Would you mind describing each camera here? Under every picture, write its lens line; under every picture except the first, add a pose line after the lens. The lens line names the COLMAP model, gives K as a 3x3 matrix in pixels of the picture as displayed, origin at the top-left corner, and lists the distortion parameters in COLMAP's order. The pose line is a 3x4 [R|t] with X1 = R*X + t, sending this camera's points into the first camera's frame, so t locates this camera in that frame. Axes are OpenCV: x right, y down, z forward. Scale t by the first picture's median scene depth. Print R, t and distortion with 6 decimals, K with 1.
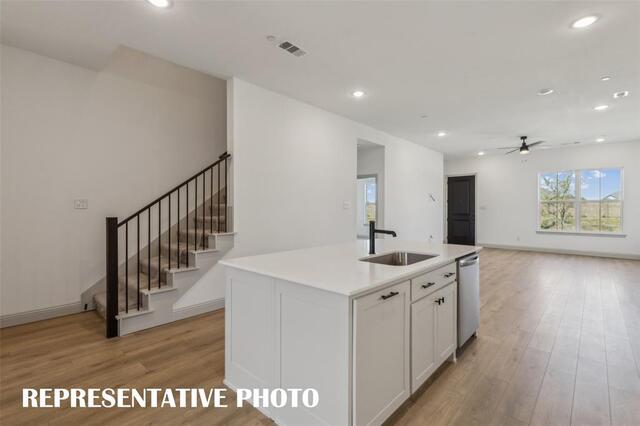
lens RADIAL K [[299.6, 0, 317.9], [0, 299.6, 207.9], [0, 0, 1]] dist [-0.000936, -0.000514]
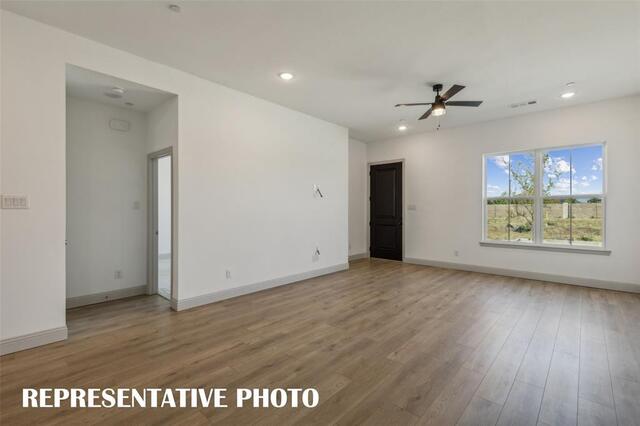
lens RADIAL K [[299.6, 0, 318.3], [0, 299.6, 209.9], [0, 0, 1]] dist [-0.000936, -0.000514]
pose [[0.999981, 0.001087, 0.006043, 0.355714], [-0.001100, 0.999997, 0.002246, 0.004194], [-0.006040, -0.002253, 0.999979, 0.325315]]
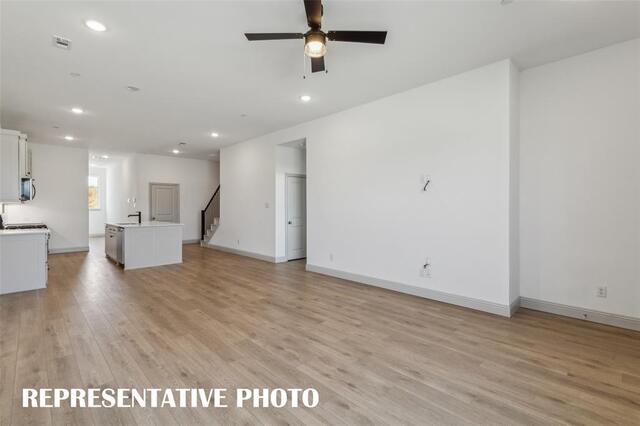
lens RADIAL K [[299.6, 0, 319.1], [0, 299.6, 212.0], [0, 0, 1]] dist [-0.000936, -0.000514]
pose [[-0.064354, 0.020398, -0.997719, 0.892581], [-0.002298, 0.999785, 0.020588, 0.000128], [0.997925, 0.003618, -0.064293, 0.873558]]
